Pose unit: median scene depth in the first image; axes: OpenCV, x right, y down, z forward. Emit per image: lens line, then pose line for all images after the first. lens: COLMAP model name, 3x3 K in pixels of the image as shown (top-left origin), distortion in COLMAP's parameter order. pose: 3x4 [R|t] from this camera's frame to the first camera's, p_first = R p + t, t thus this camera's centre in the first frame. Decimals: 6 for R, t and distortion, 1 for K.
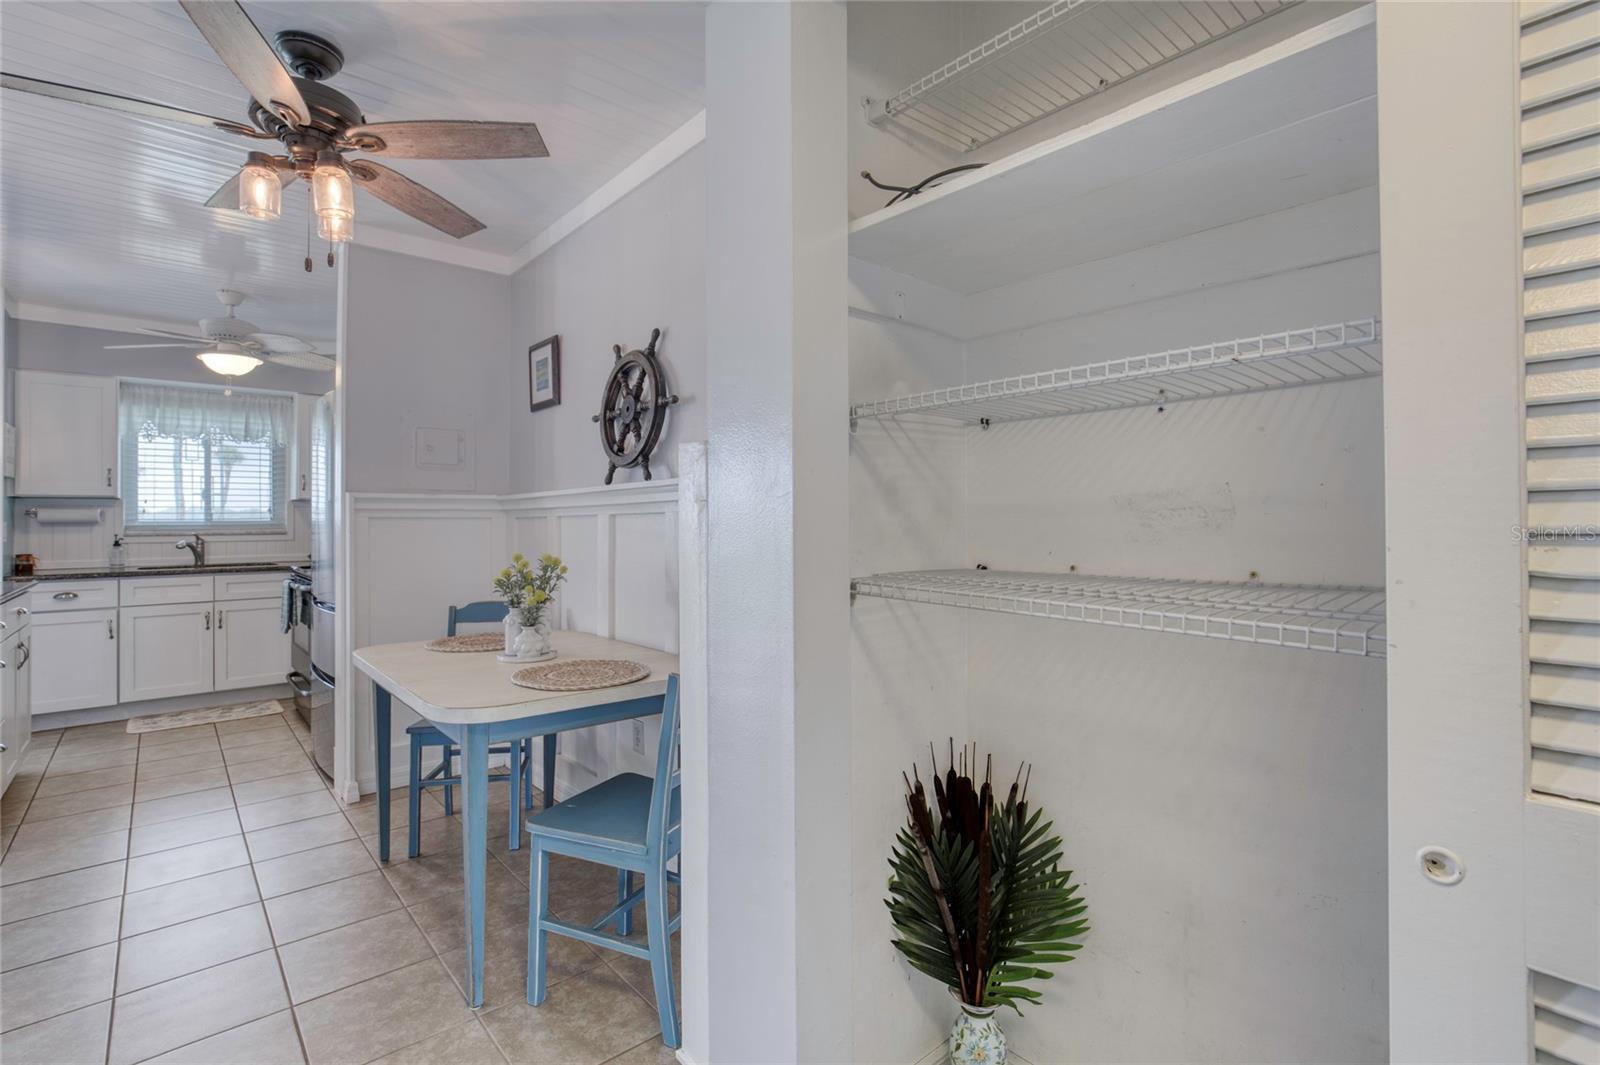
lens RADIAL K [[738.6, 0, 775.5], [0, 738.6, 518.5], [0, 0, 1]] dist [-0.002699, 0.000361]
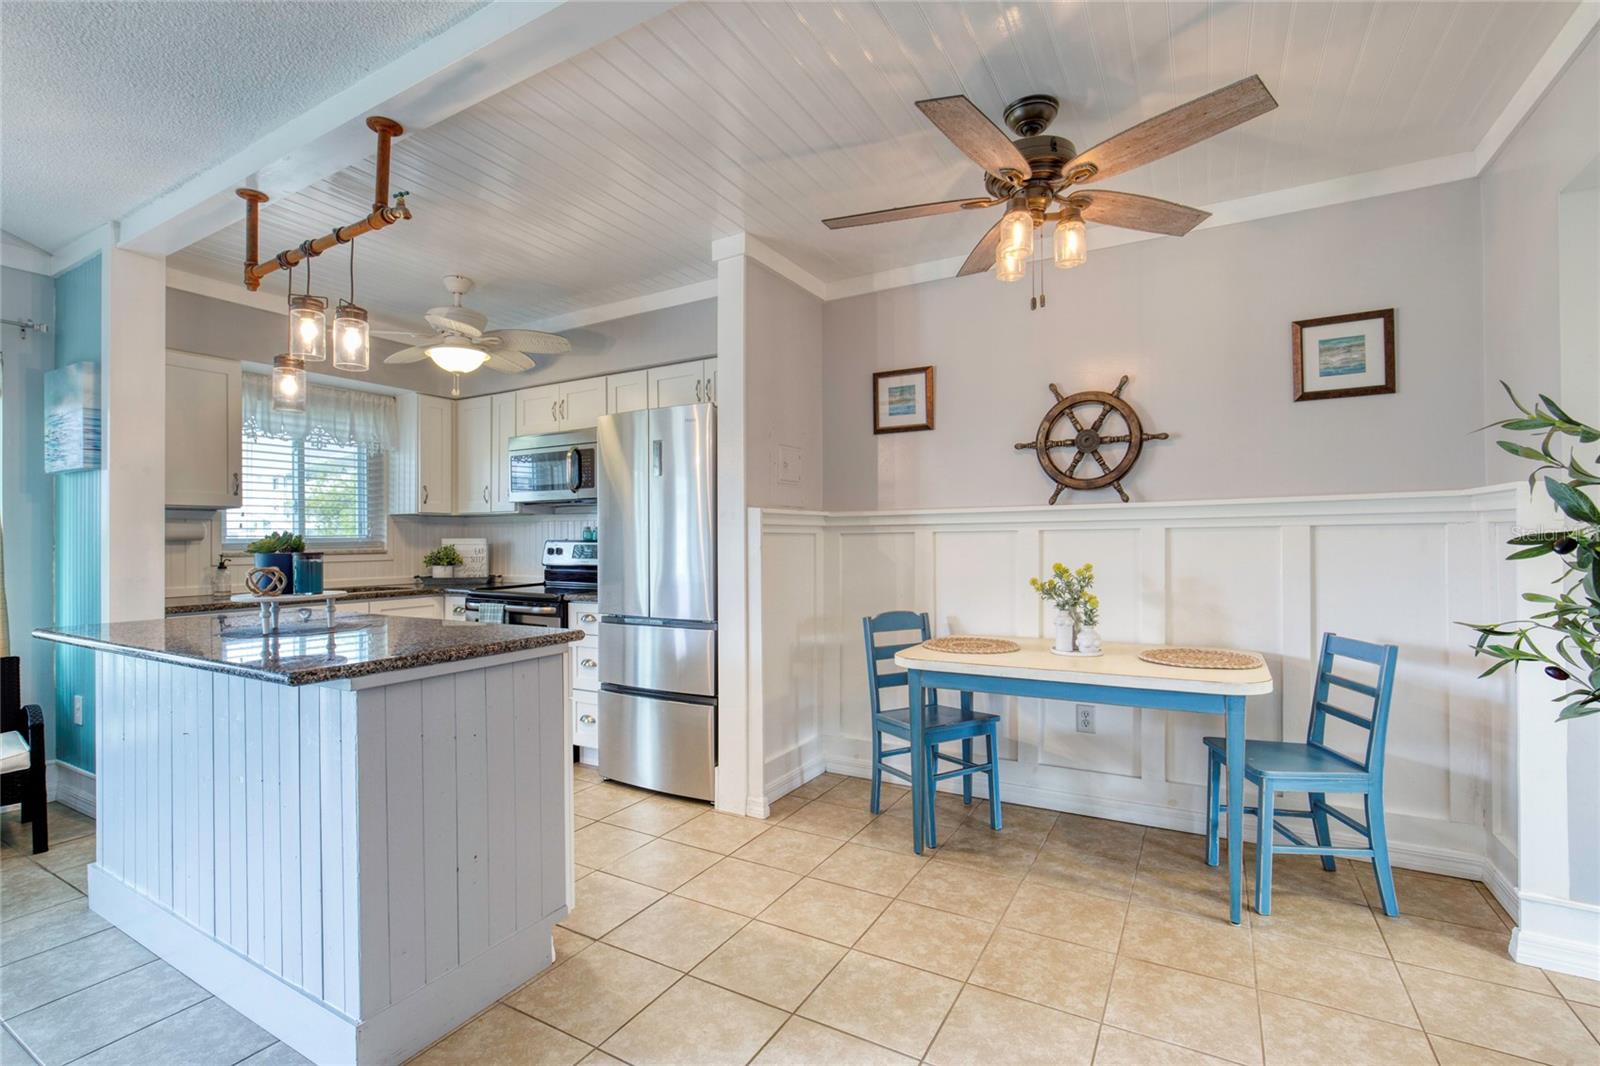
lens RADIAL K [[722.9, 0, 790.7], [0, 722.9, 535.1], [0, 0, 1]] dist [-0.020355, 0.006803]
pose [[0.939814, 0.000706, 0.341684, -0.611887], [0.000575, 0.999993, -0.003646, 0.003776], [-0.341685, 0.003623, 0.939808, 0.047909]]
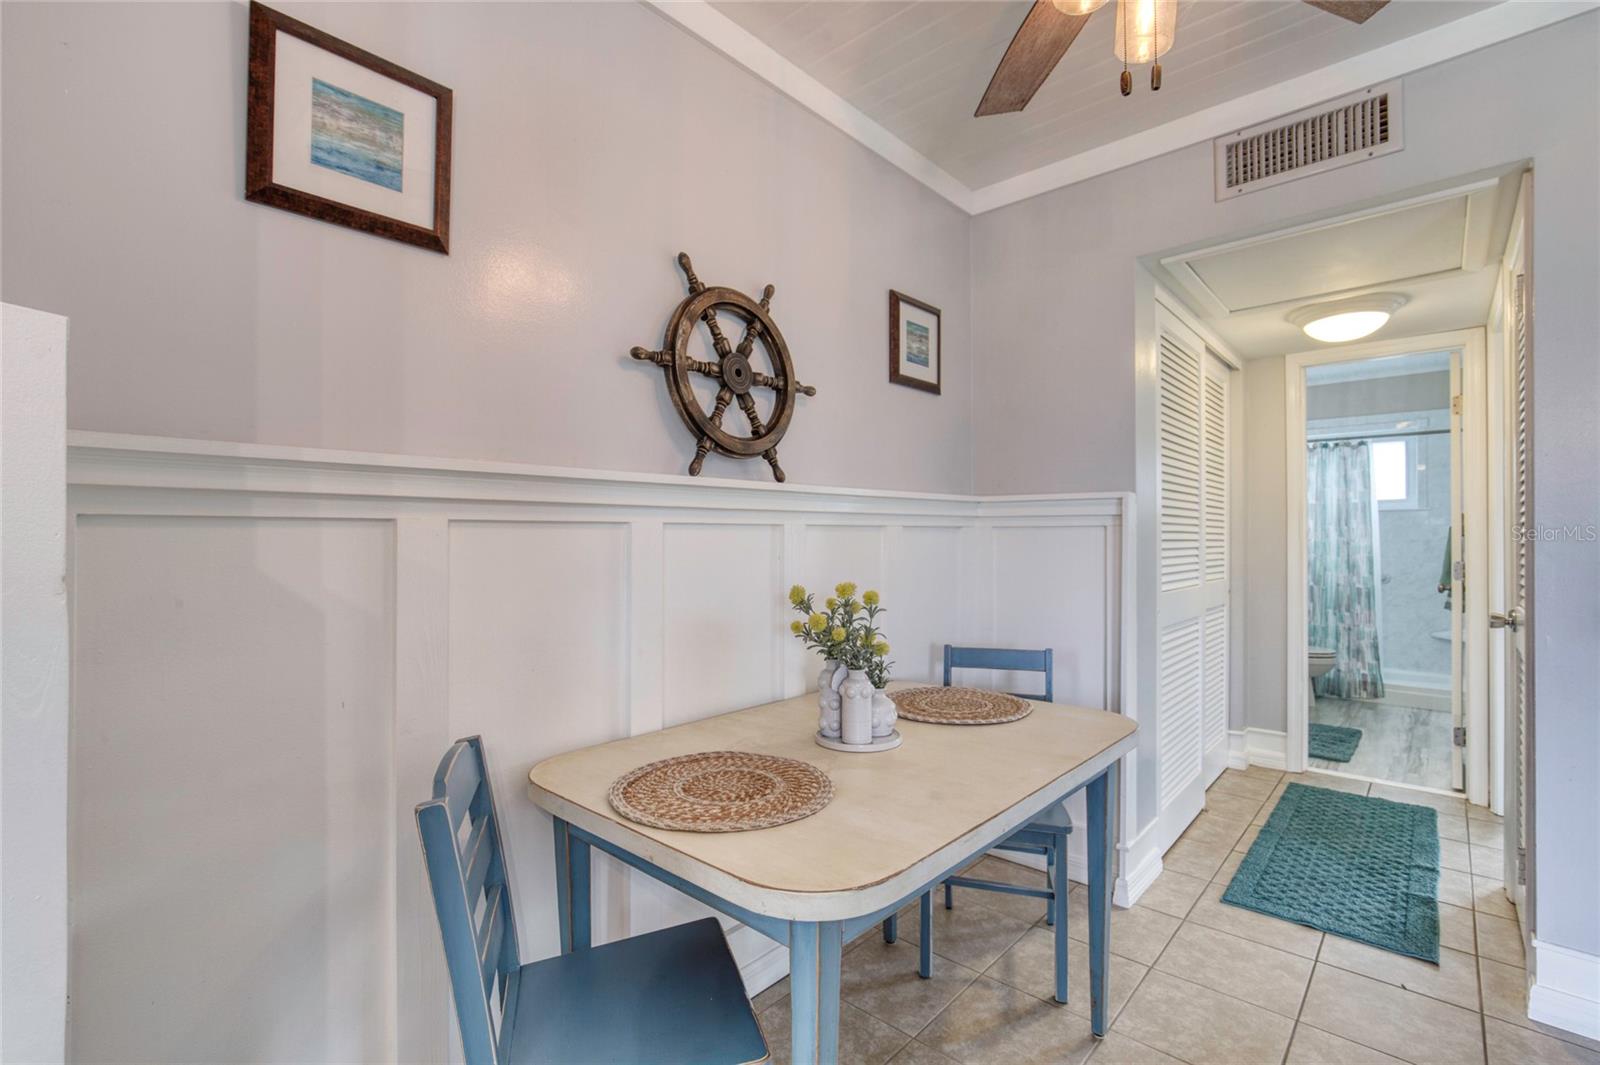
lens RADIAL K [[723.8, 0, 786.2], [0, 723.8, 536.0], [0, 0, 1]] dist [-0.017054, 0.000689]
pose [[-0.130511, 0.010832, 0.991388, -0.517588], [-0.001872, 0.999936, -0.011172, 0.007523], [-0.991445, -0.003314, -0.130482, 0.614566]]
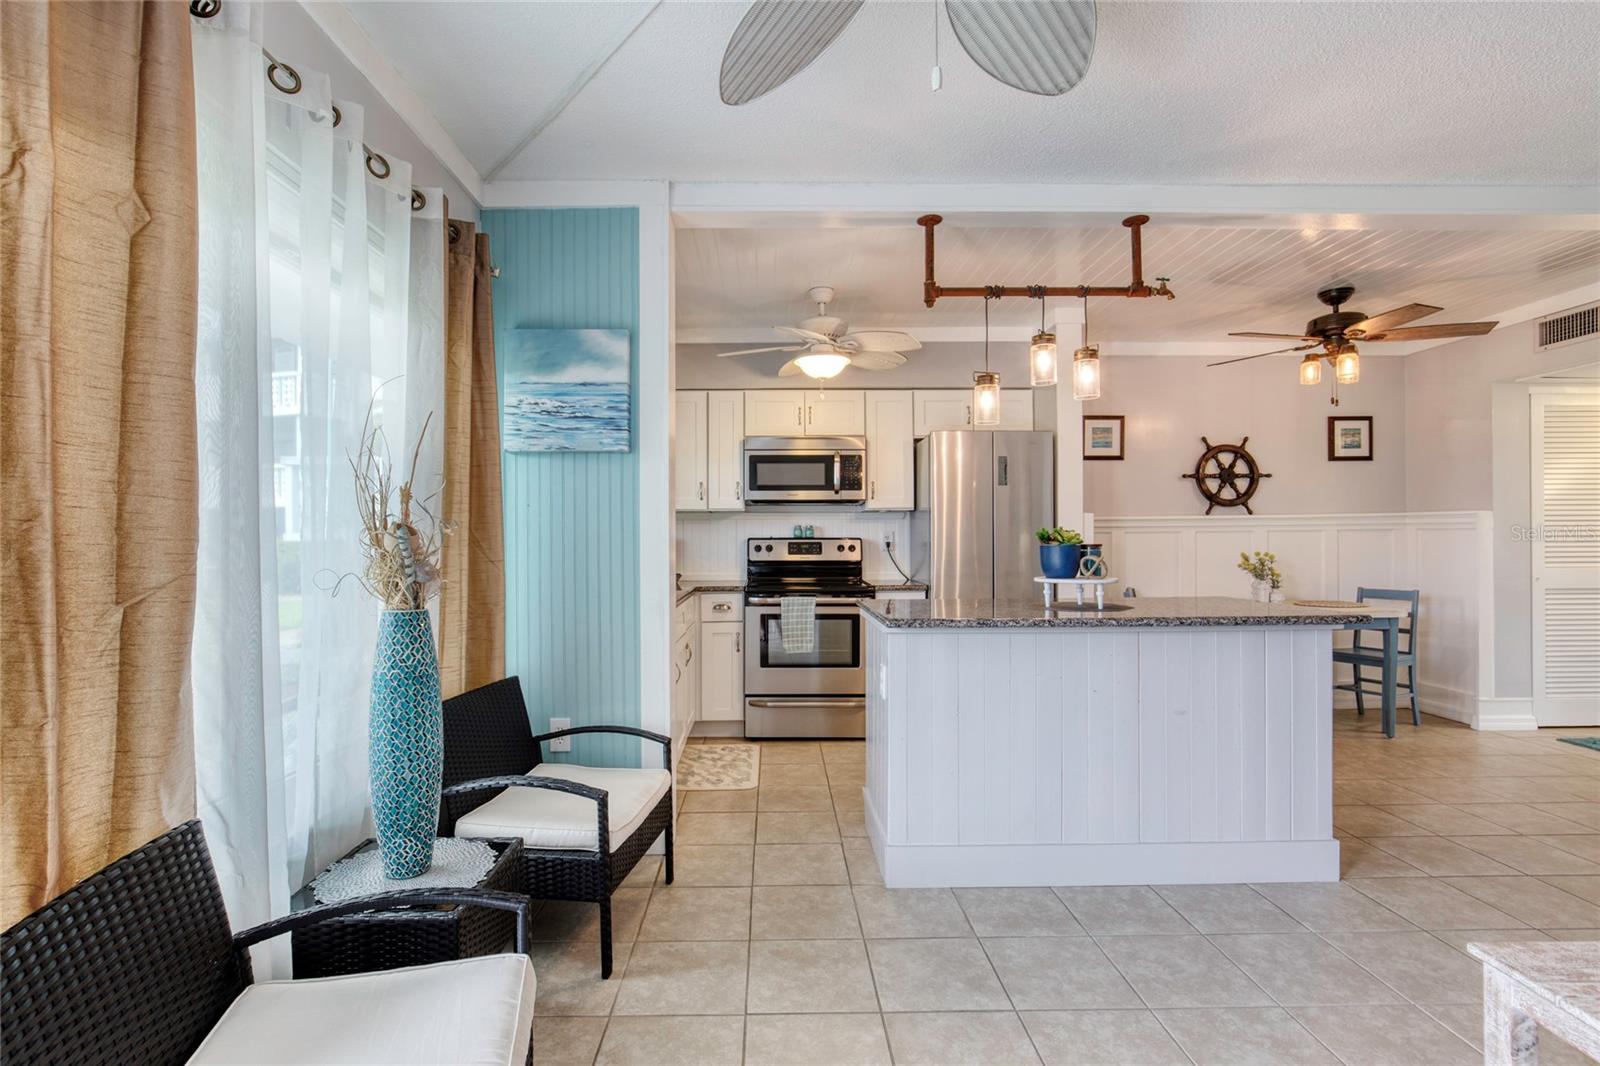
lens RADIAL K [[727.9, 0, 785.0], [0, 727.9, 537.3], [0, 0, 1]] dist [-0.019578, 0.008326]
pose [[0.629961, 0.004128, 0.776616, -1.379586], [-0.001337, 0.999990, -0.004231, 0.011211], [-0.776626, 0.001626, 0.629960, 0.422256]]
